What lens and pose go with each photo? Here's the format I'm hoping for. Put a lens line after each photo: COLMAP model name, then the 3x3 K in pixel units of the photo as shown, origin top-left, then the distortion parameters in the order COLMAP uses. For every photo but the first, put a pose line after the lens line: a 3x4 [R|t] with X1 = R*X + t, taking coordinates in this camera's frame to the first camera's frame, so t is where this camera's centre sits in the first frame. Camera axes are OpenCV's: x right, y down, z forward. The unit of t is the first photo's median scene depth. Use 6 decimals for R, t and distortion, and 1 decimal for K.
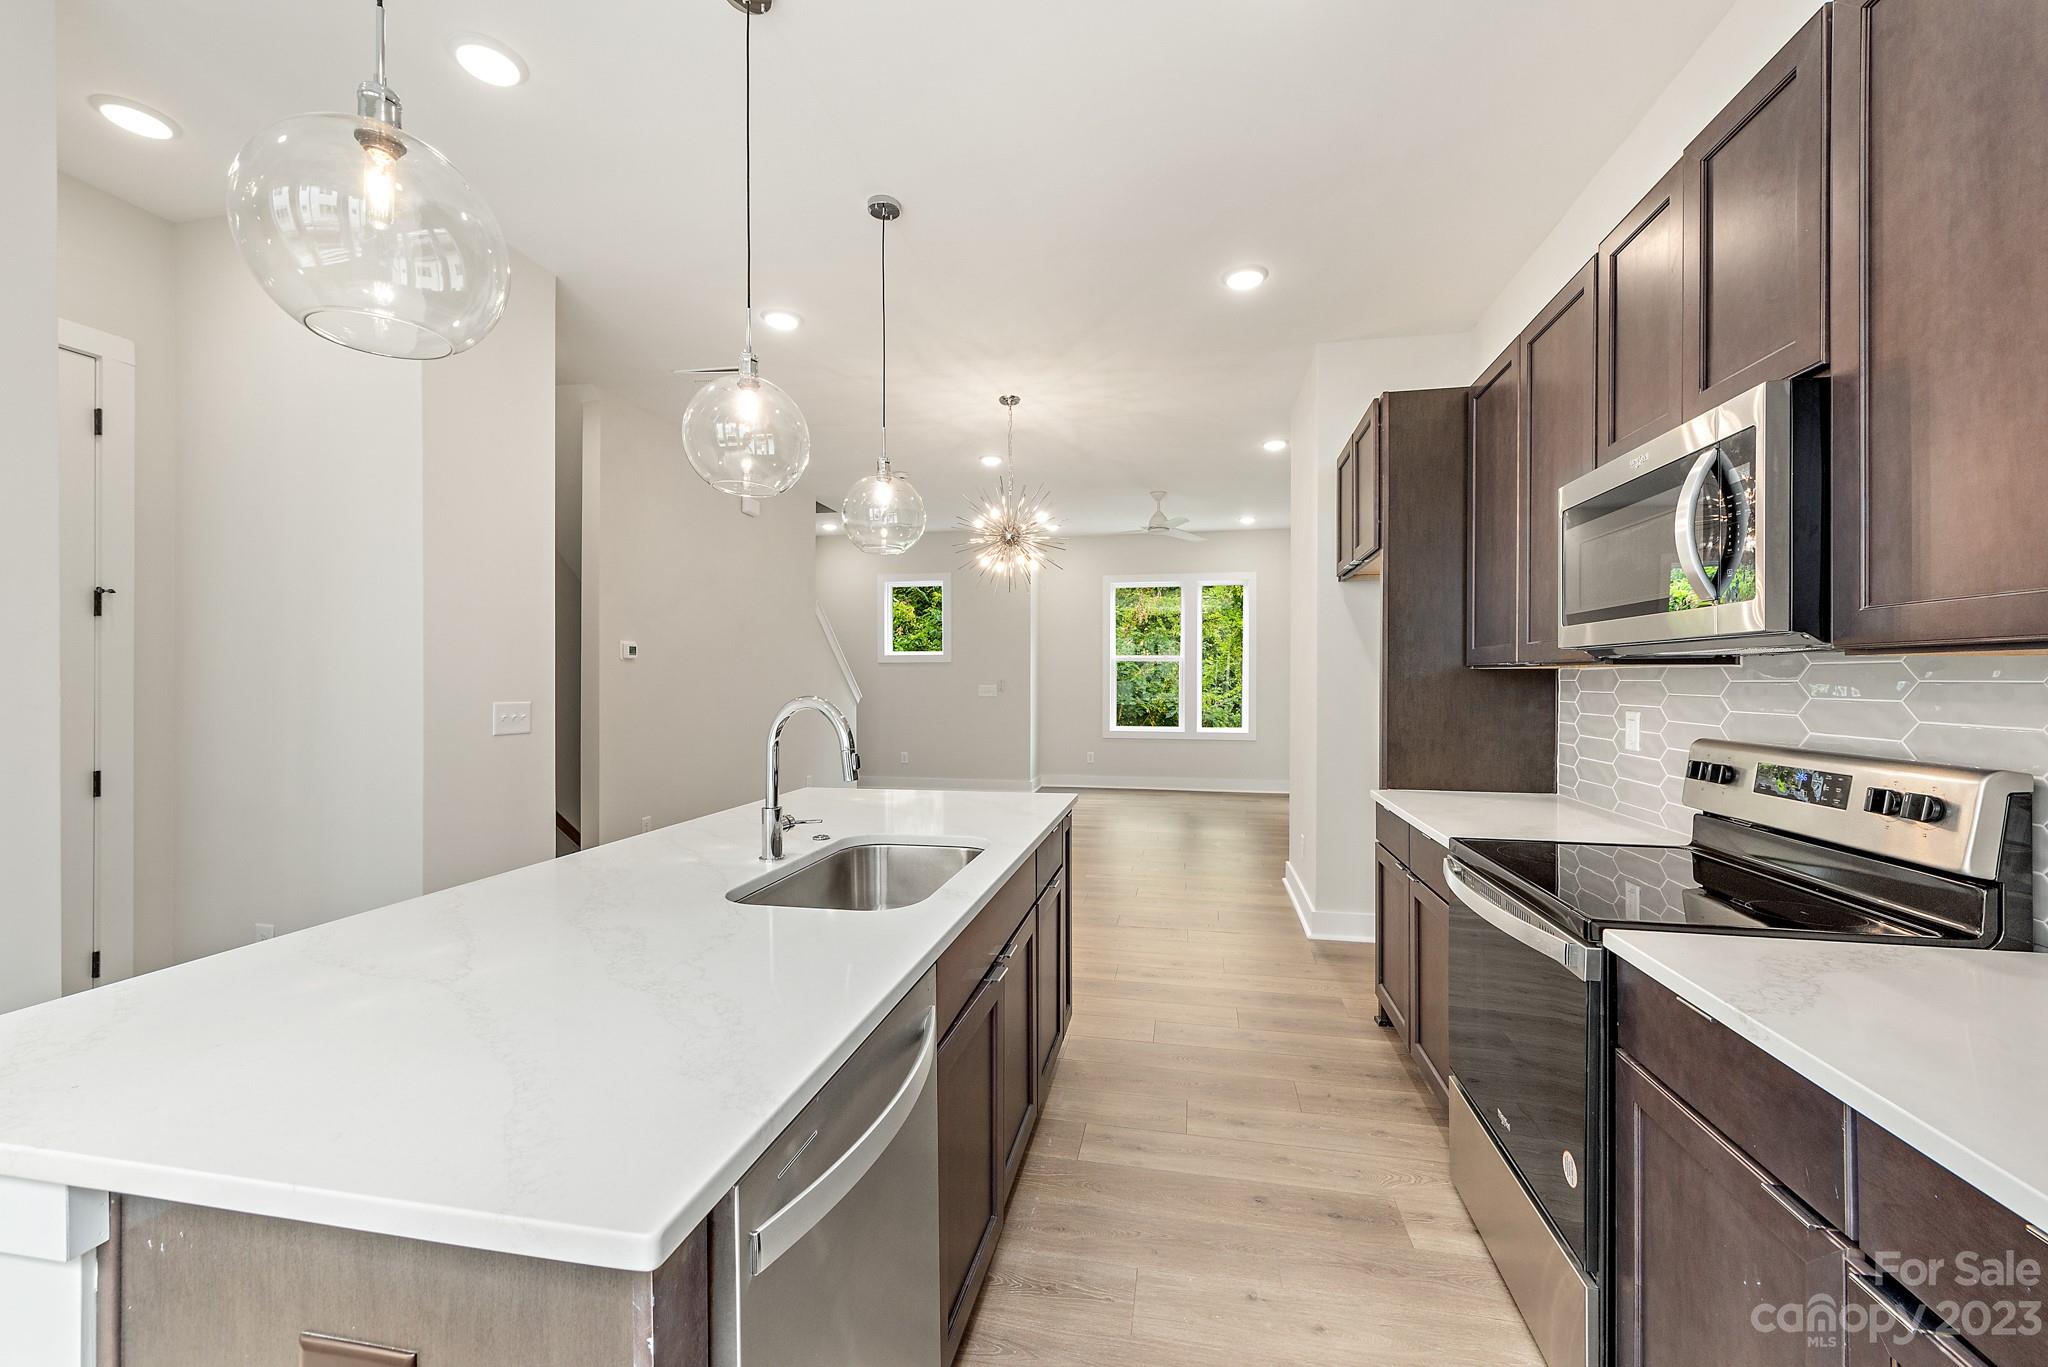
lens RADIAL K [[790.1, 0, 1029.0], [0, 790.1, 688.1], [0, 0, 1]] dist [-0.013620, 0.000303]
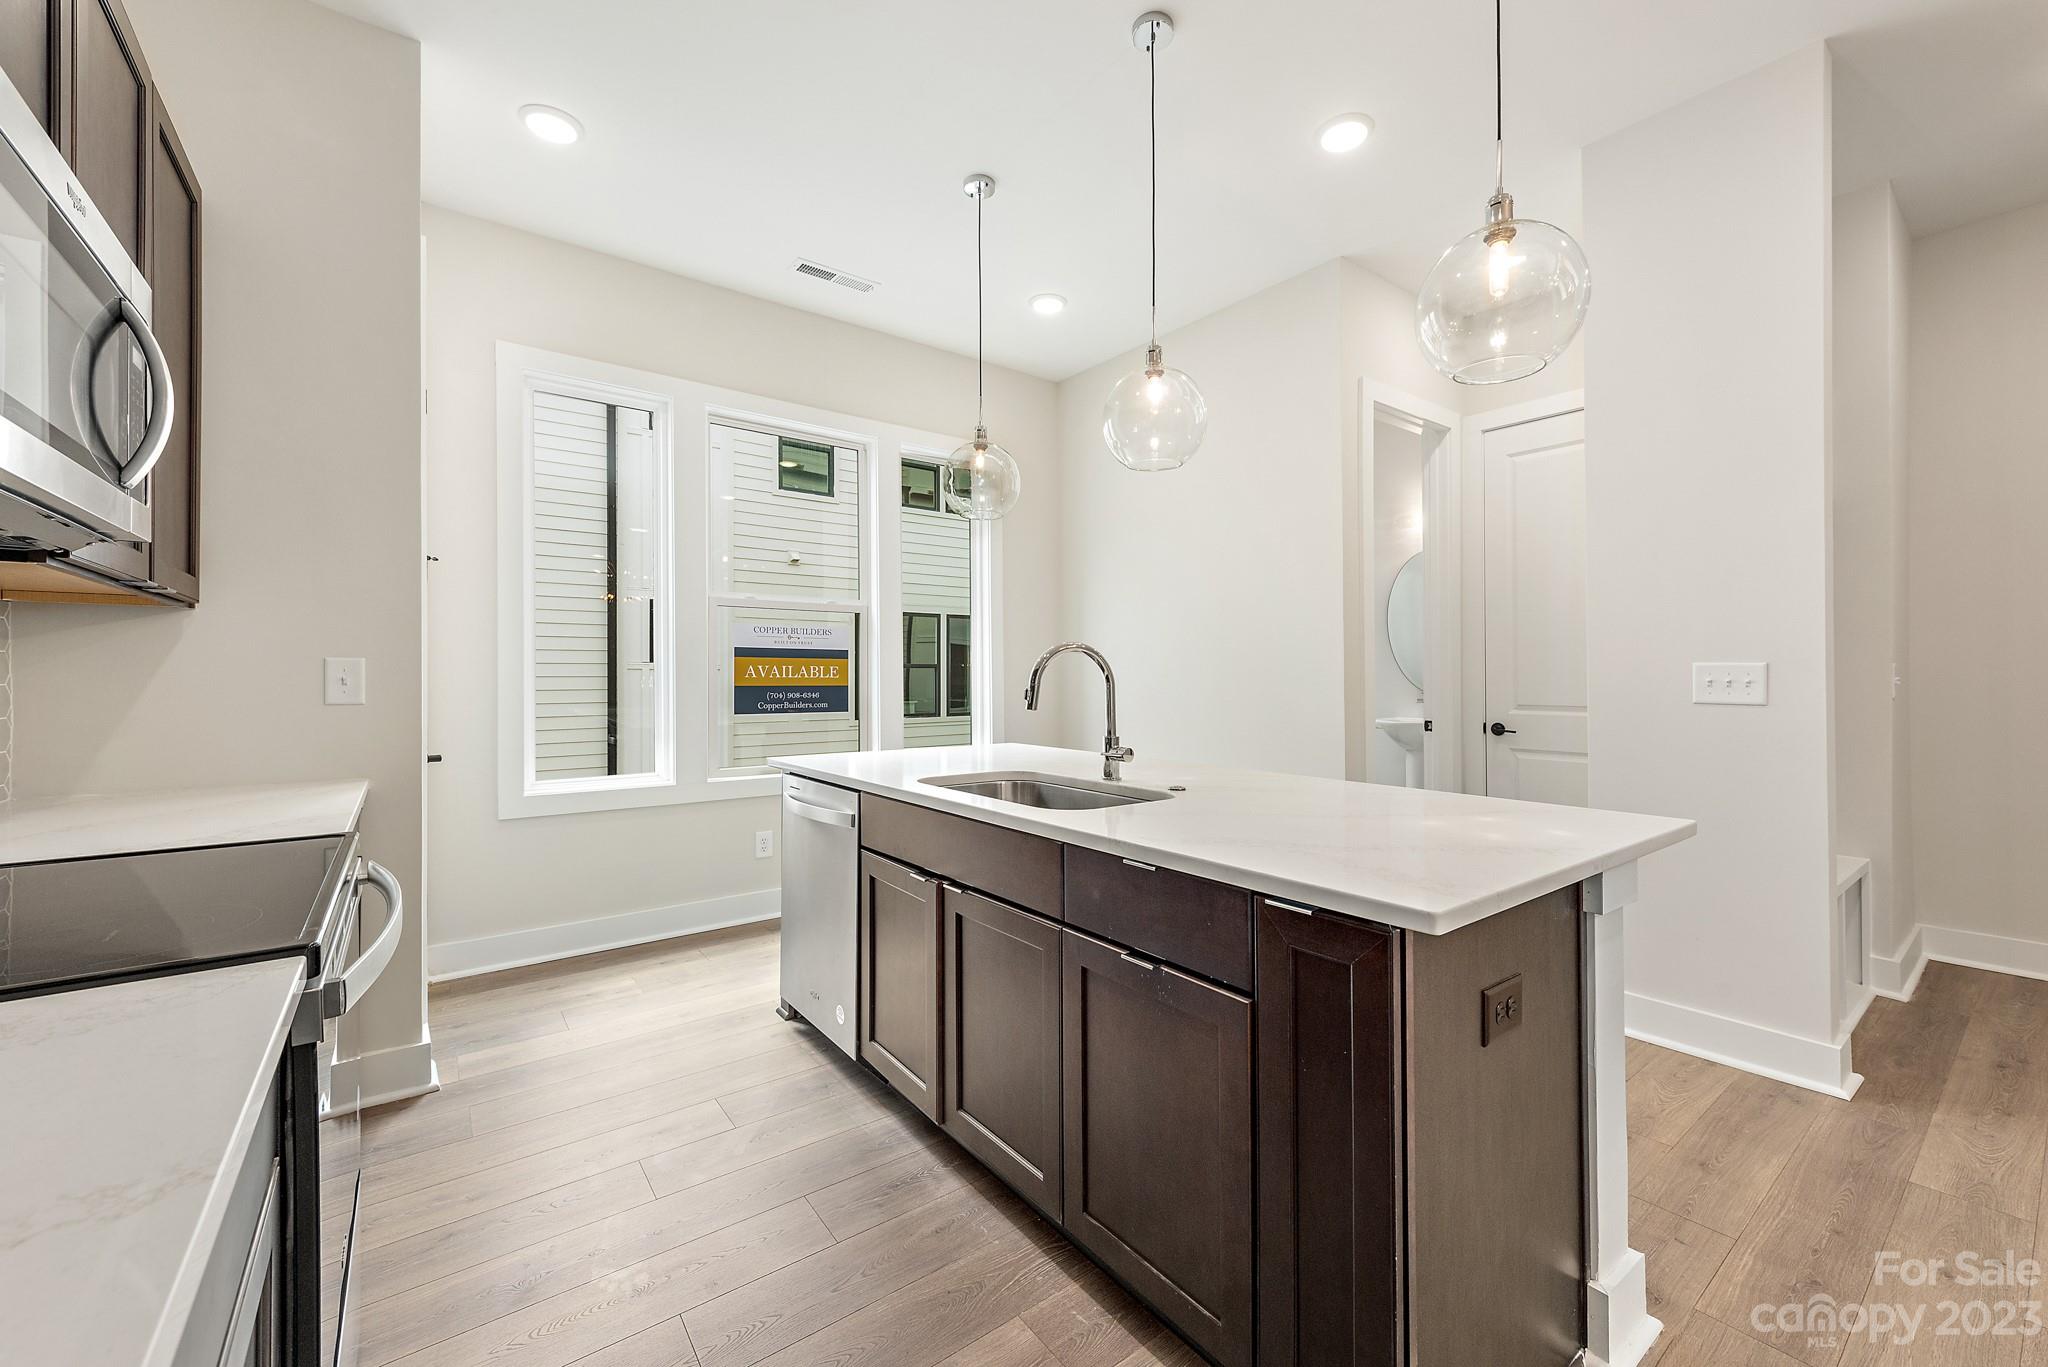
lens RADIAL K [[813.5, 0, 1039.2], [0, 813.5, 673.8], [0, 0, 1]] dist [0.003401, 0.000152]
pose [[-0.658874, -0.003611, -0.752245, 0.441187], [-0.006399, 0.999979, 0.000805, 0.036841], [0.752226, 0.005344, -0.658883, 1.159164]]
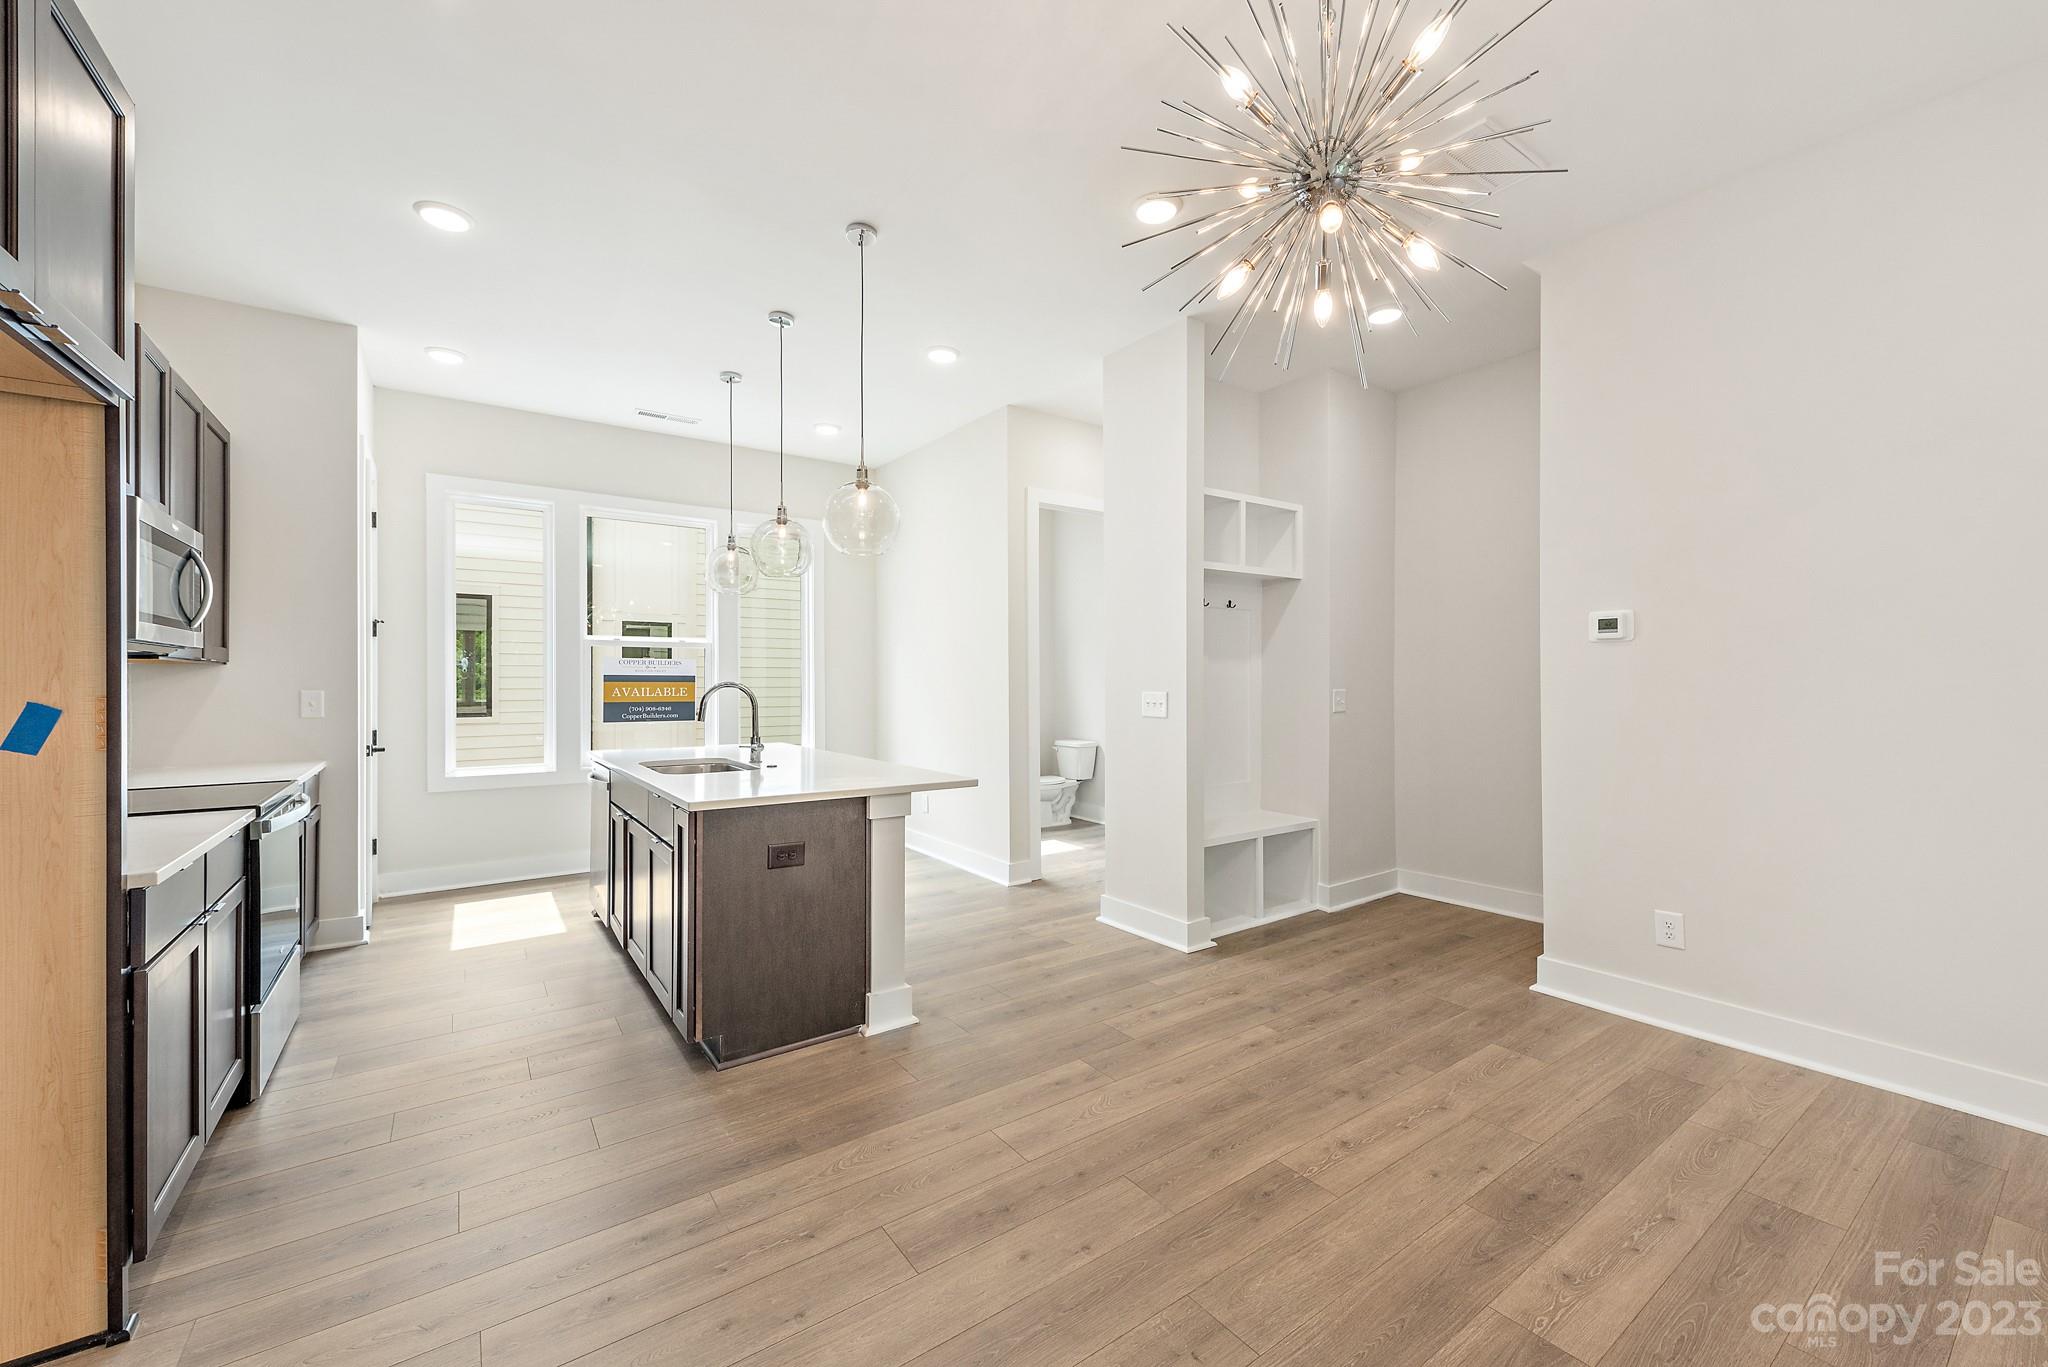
lens RADIAL K [[800.9, 0, 1035.5], [0, 800.9, 683.2], [0, 0, 1]] dist [0.018760, -0.009722]
pose [[-0.679370, 0.001184, -0.733795, 0.460217], [-0.005860, 0.999958, 0.007040, -0.004920], [0.733772, 0.009083, -0.679335, 1.958633]]
